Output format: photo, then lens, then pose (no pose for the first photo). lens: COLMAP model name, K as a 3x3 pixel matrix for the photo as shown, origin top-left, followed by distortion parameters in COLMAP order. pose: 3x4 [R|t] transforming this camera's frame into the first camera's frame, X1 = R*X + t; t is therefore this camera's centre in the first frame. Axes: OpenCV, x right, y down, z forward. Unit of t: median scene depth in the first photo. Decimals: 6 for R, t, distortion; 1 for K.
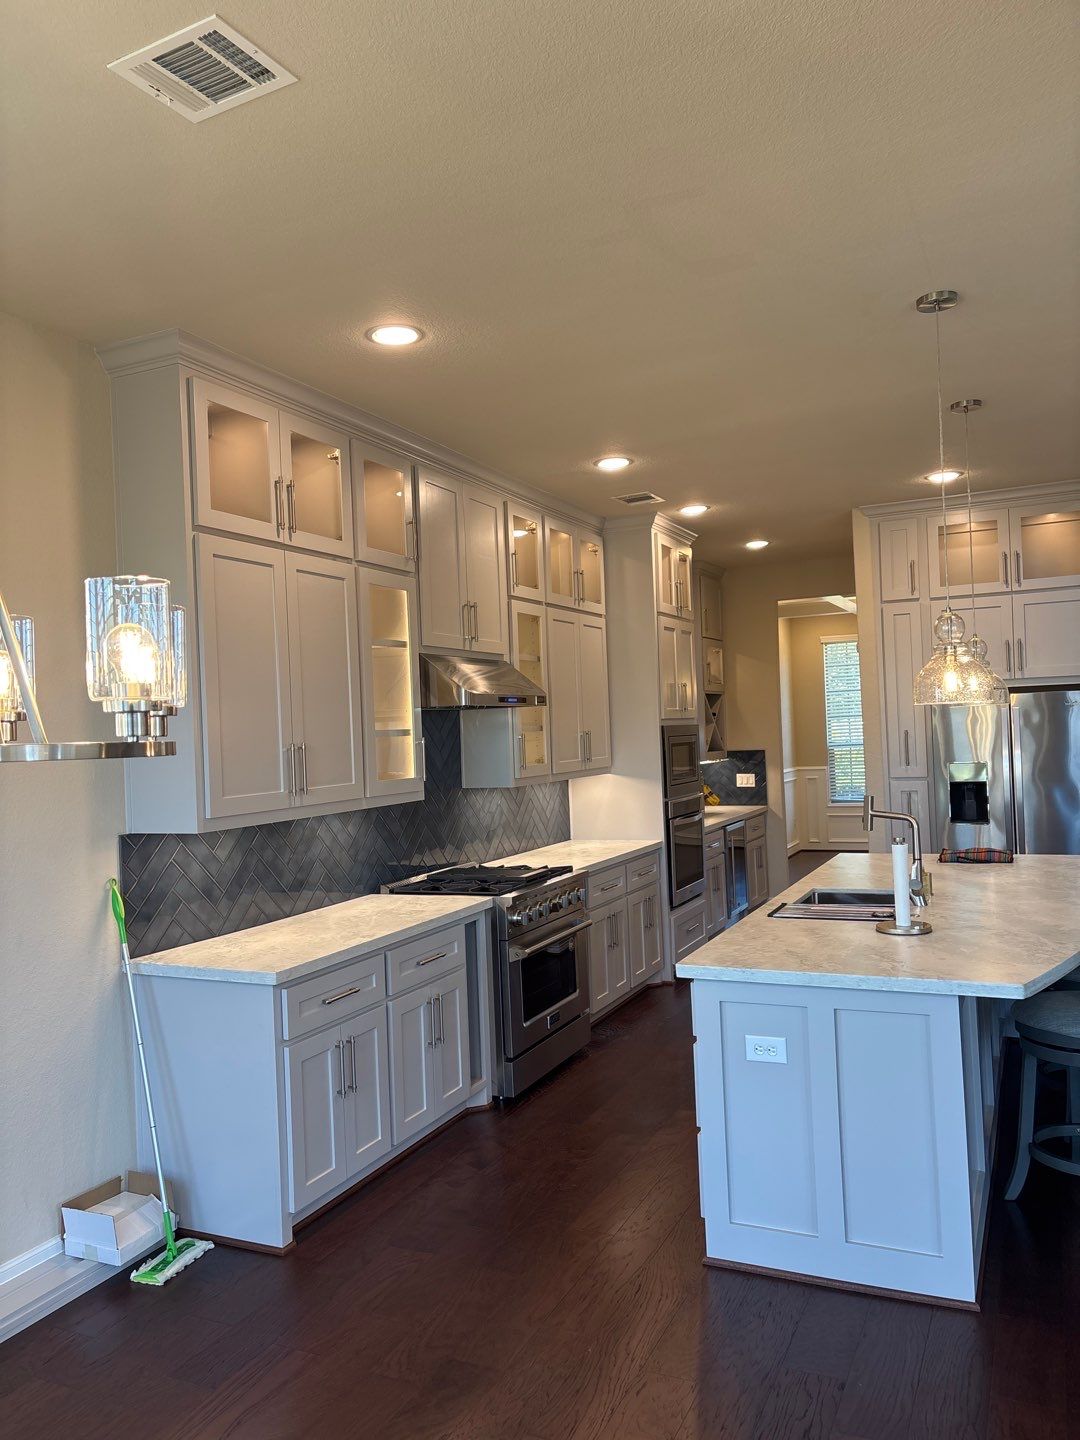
lens RADIAL K [[1057.0, 0, 530.7], [0, 1057.0, 721.3], [0, 0, 1]] dist [0.046281, -0.001658]
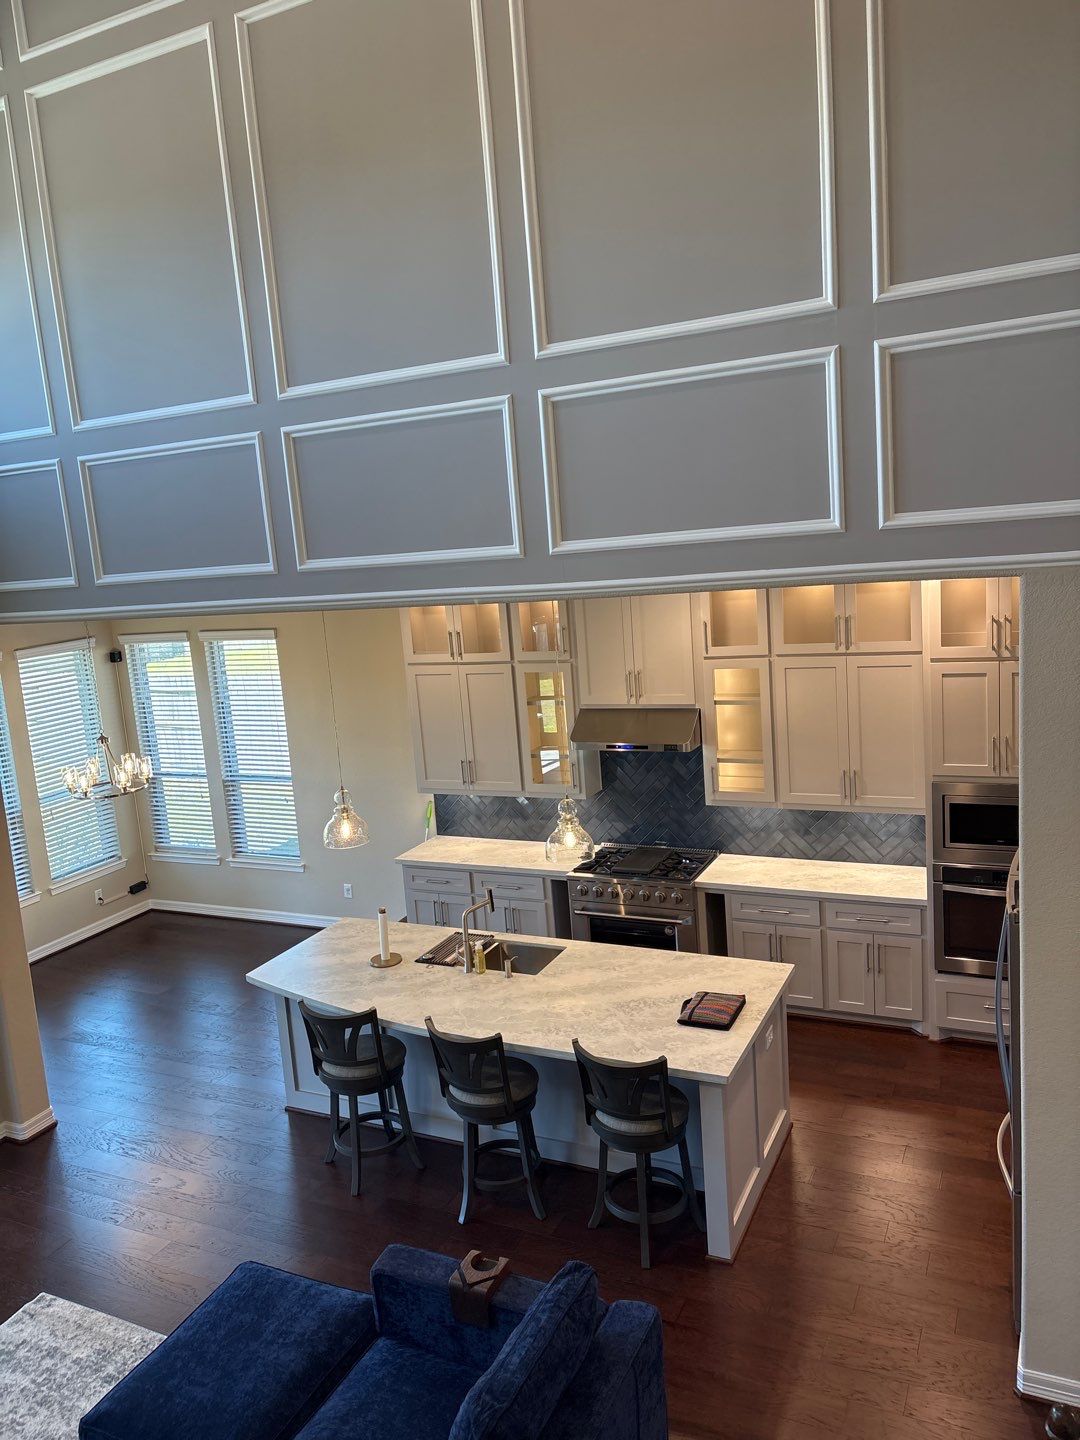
lens RADIAL K [[1057.0, 0, 545.7], [0, 1057.0, 717.3], [0, 0, 1]] dist [0.046281, -0.001658]
pose [[0.013579, 0.207422, -0.978157, 1.000962], [0.085190, 0.974451, 0.207819, -0.267826], [0.996272, -0.086151, -0.004438, 0.670340]]
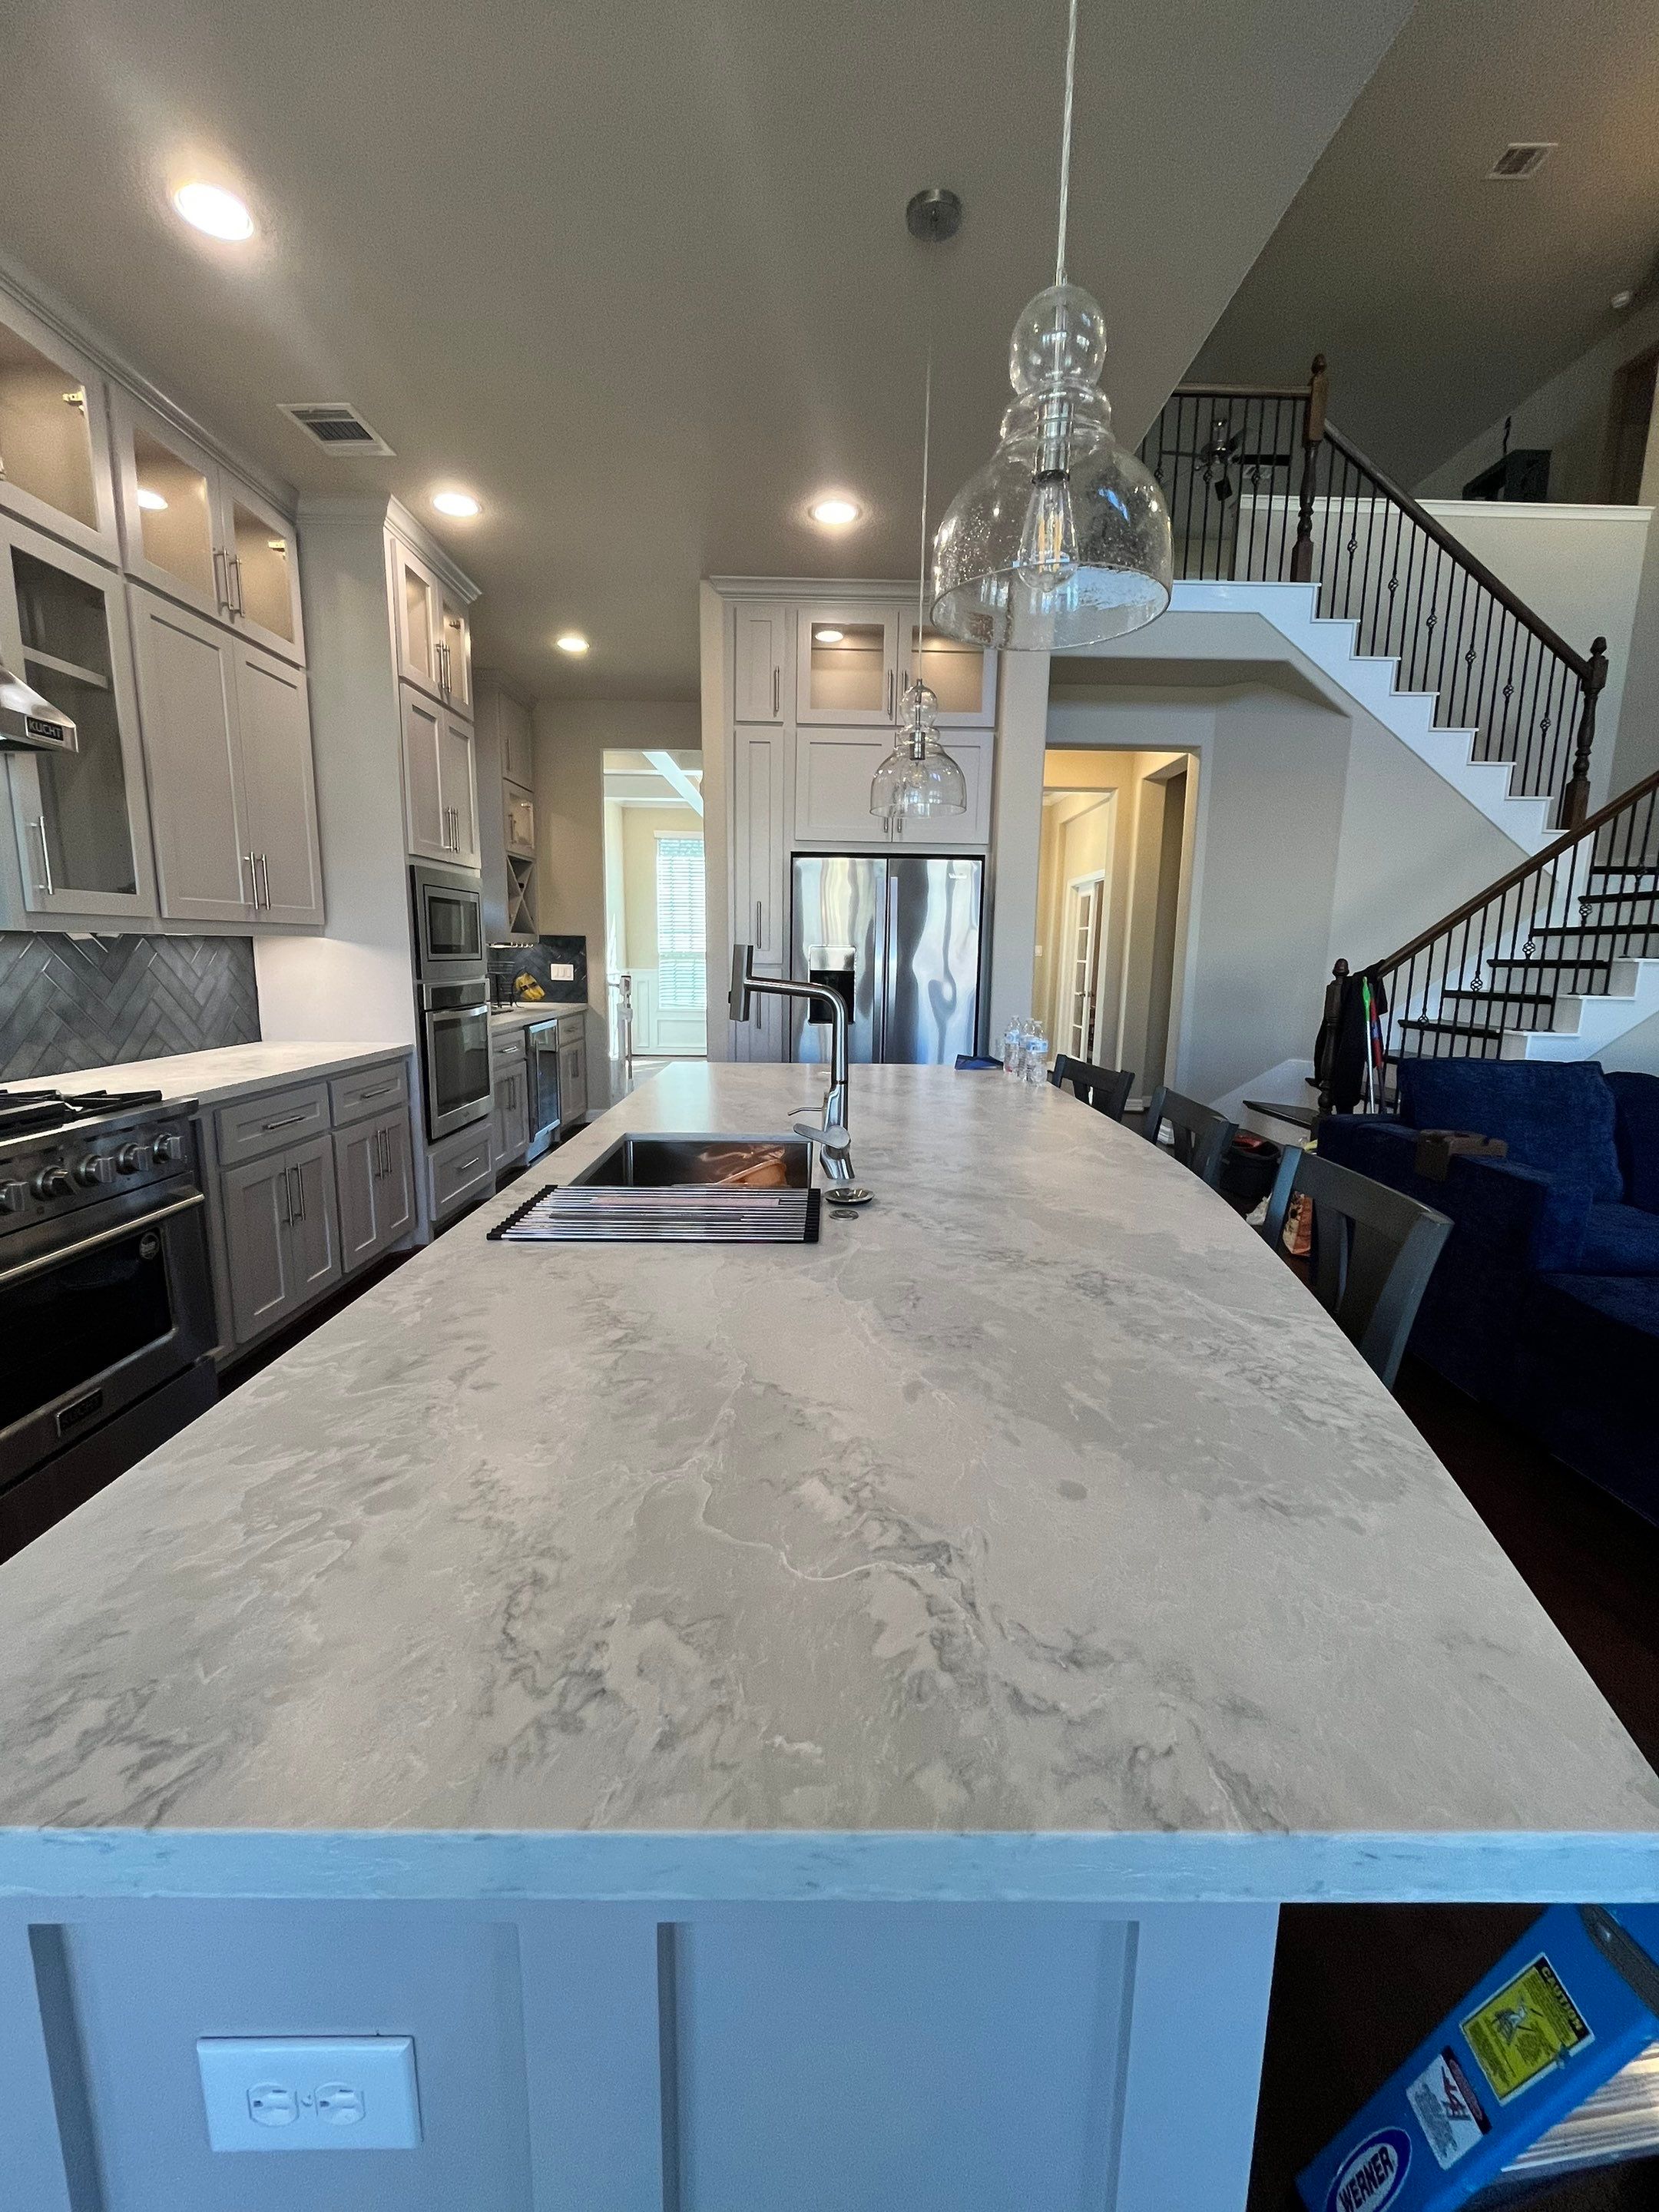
lens RADIAL K [[890.8, 0, 826.6], [0, 890.8, 1097.2], [0, 0, 1]] dist [-0.002624, -0.000350]
pose [[0.895951, -0.018583, 0.443764, 0.108262], [-0.056455, 0.986256, 0.155280, 0.044784], [-0.440551, -0.164176, 0.882588, 0.385479]]
